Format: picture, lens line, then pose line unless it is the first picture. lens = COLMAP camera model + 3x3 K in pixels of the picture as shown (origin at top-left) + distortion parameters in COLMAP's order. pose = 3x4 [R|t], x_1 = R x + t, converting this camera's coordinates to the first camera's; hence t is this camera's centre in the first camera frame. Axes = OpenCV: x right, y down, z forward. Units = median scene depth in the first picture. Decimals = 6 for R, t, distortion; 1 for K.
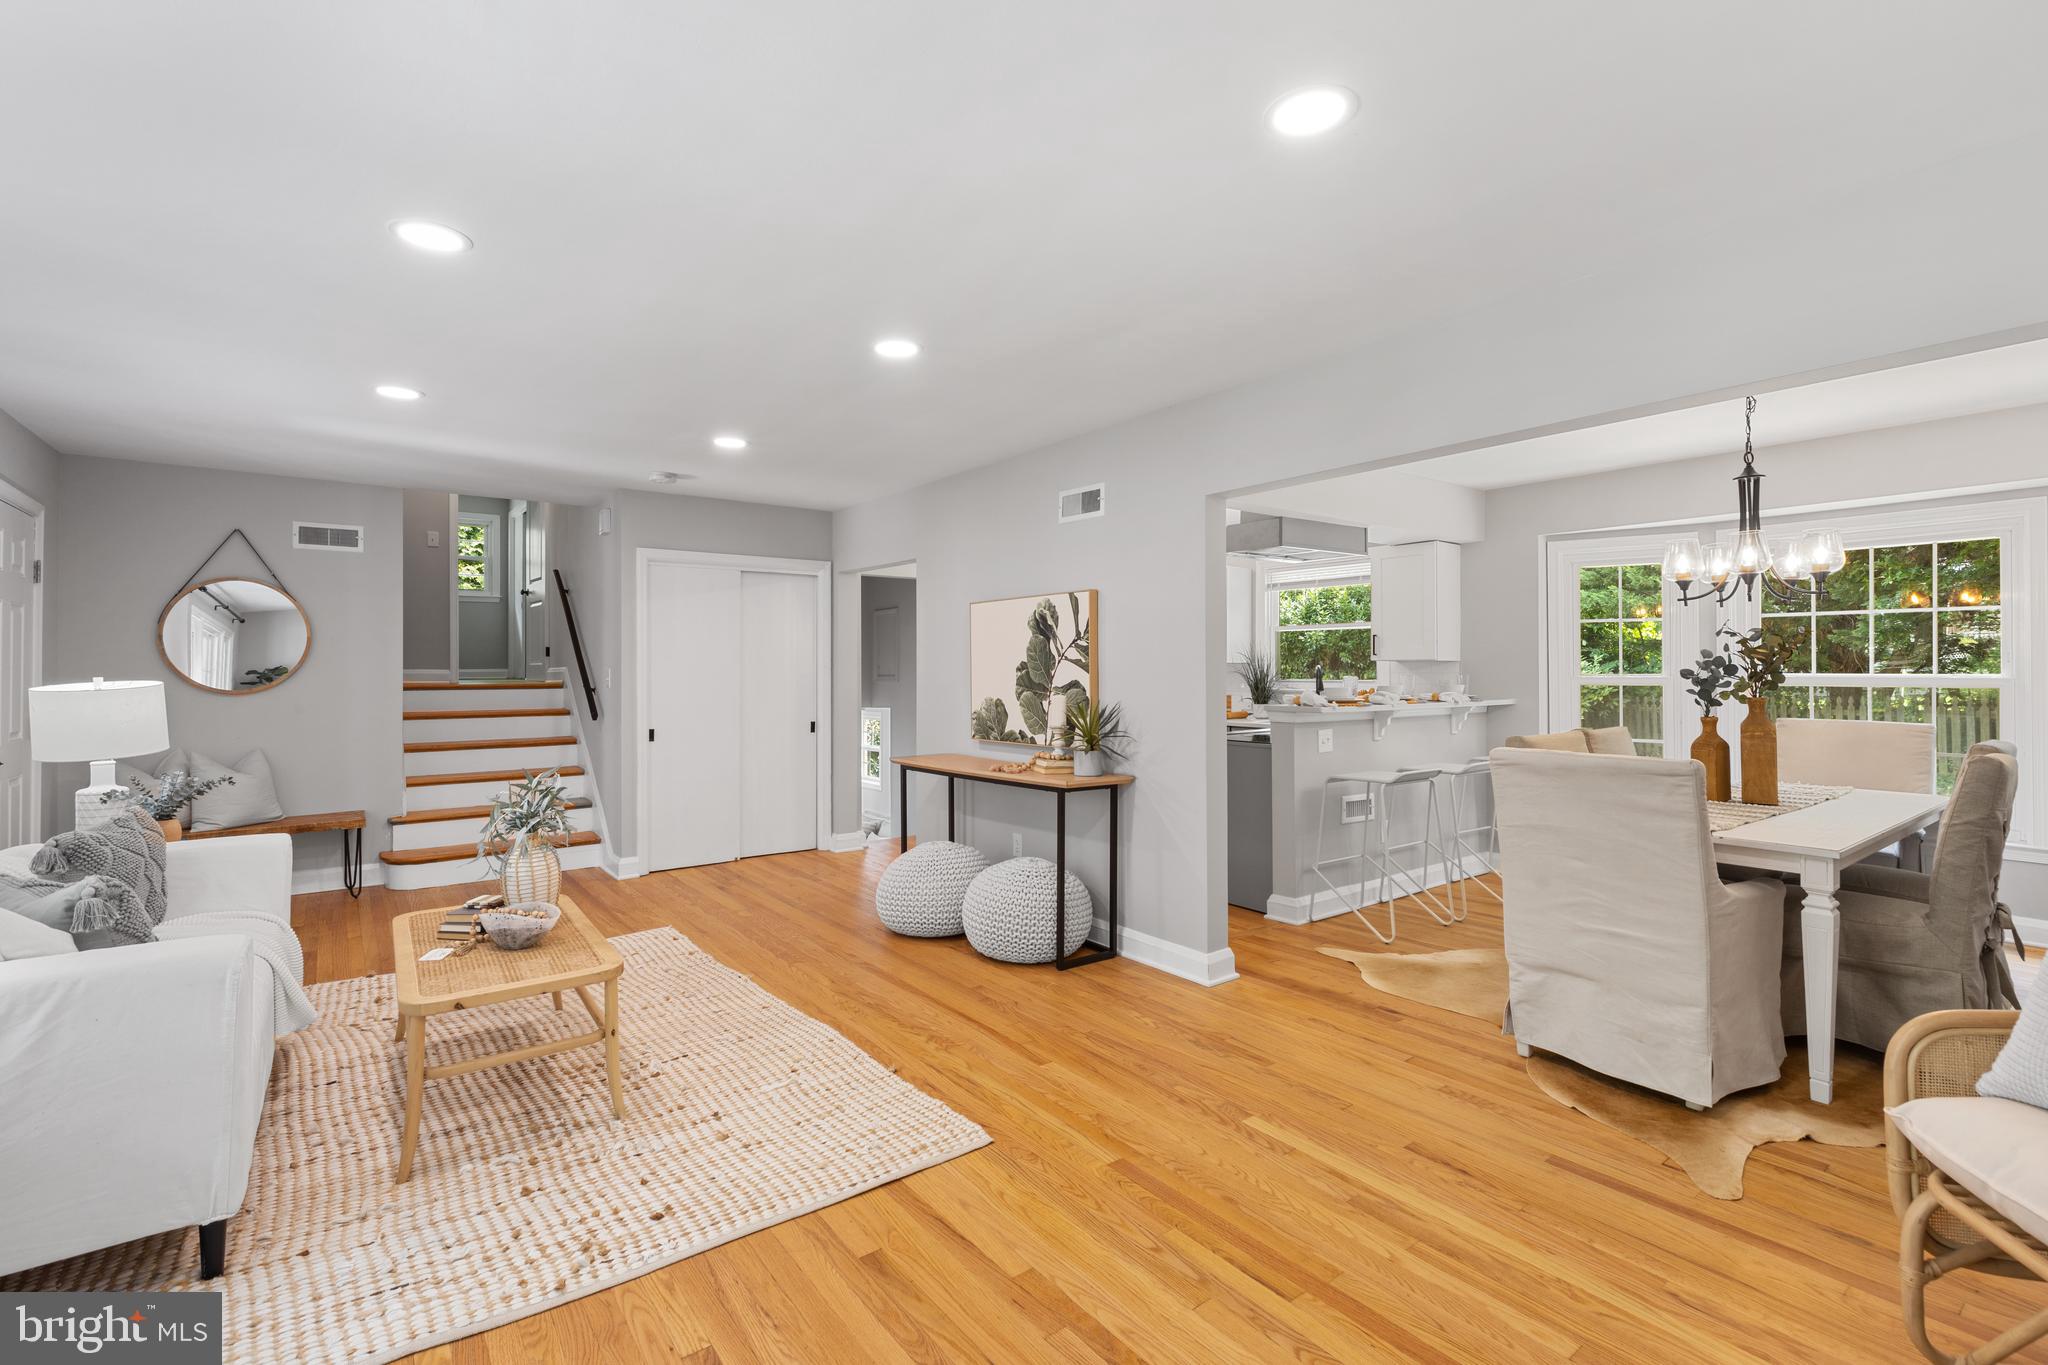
lens RADIAL K [[915.1, 0, 1023.5], [0, 915.1, 665.3], [0, 0, 1]] dist [0.008329, -0.001265]
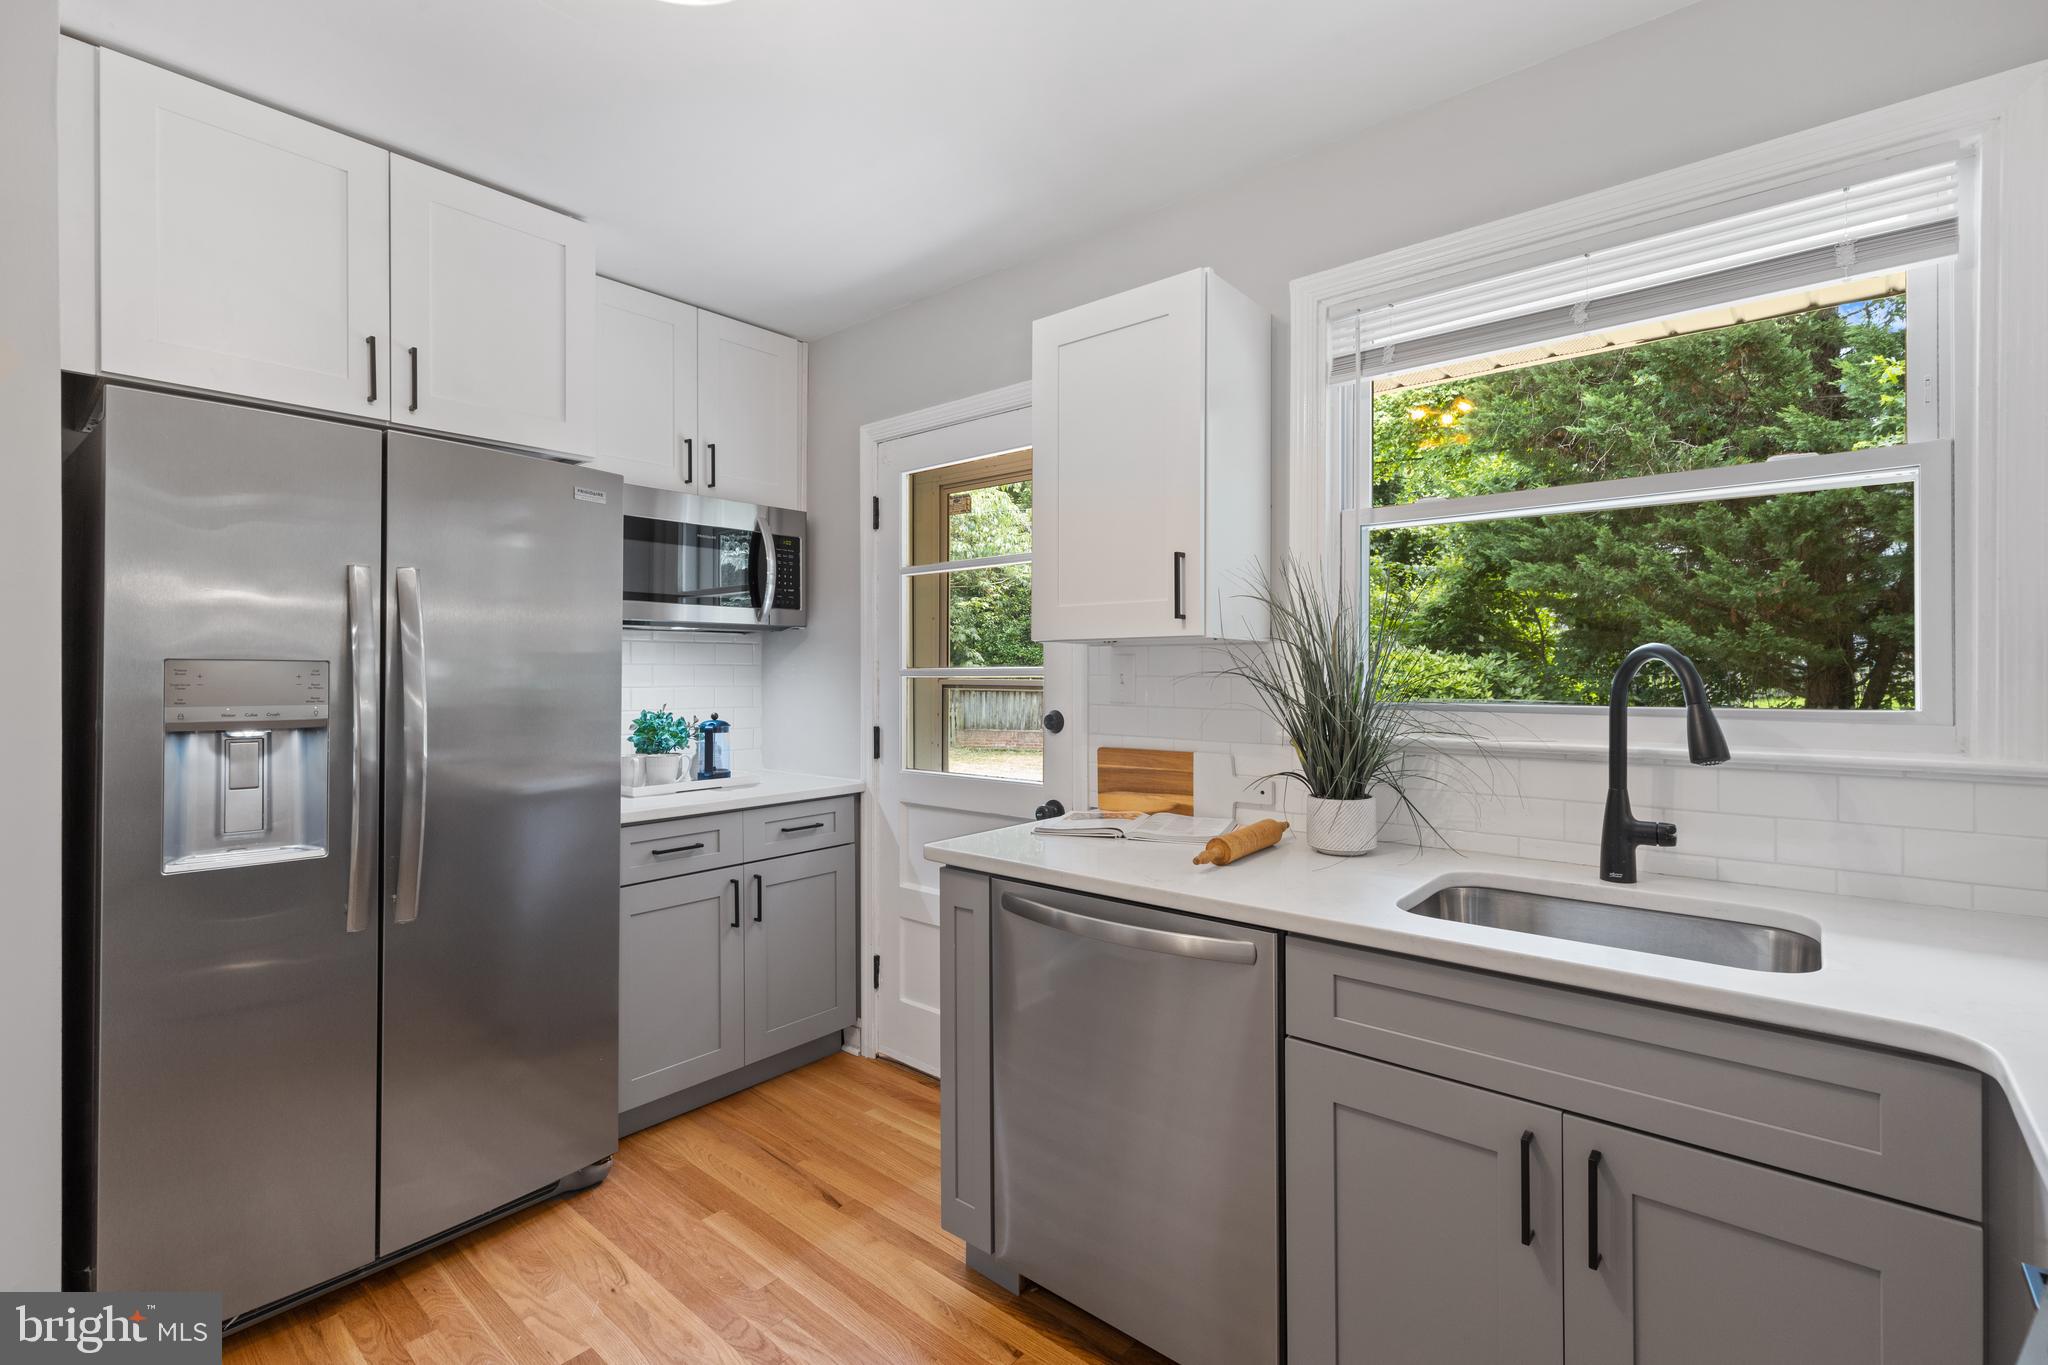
lens RADIAL K [[915.1, 0, 1025.9], [0, 915.1, 674.4], [0, 0, 1]] dist [0.008329, -0.001265]
pose [[0.976145, 0.000726, 0.217121, 0.178403], [-0.002210, 0.999976, 0.006591, 0.009216], [-0.217111, -0.006914, 0.976123, 1.170436]]
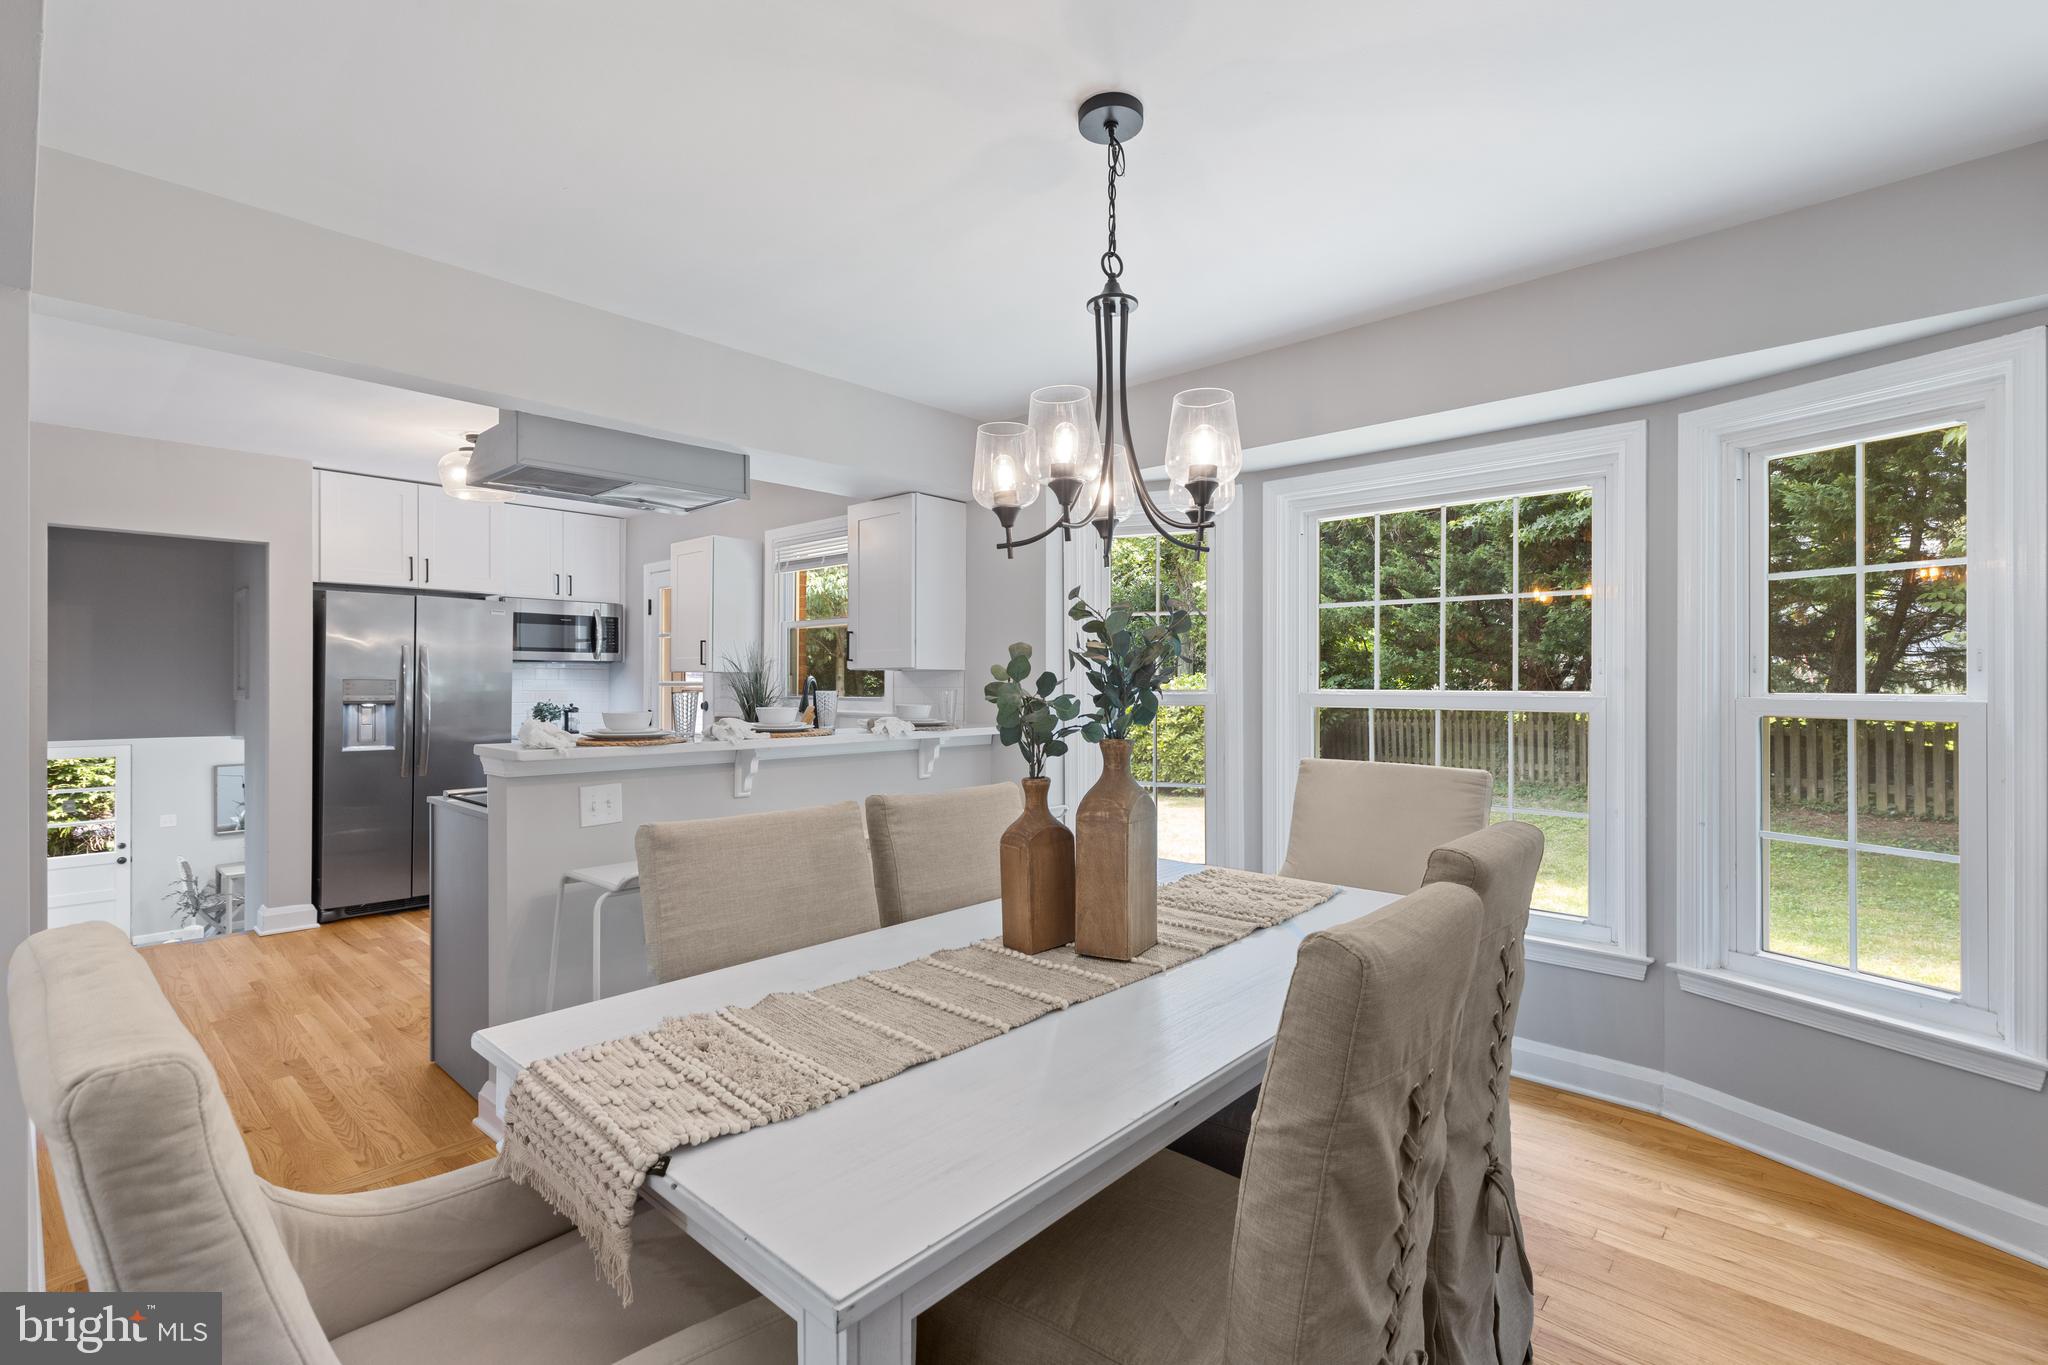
lens RADIAL K [[915.1, 0, 1023.2], [0, 915.1, 678.4], [0, 0, 1]] dist [0.008329, -0.001265]
pose [[0.983193, 0.004067, 0.182525, 0.509853], [-0.004222, 0.999991, 0.000463, 0.001346], [-0.182521, -0.001226, 0.983201, 0.402520]]
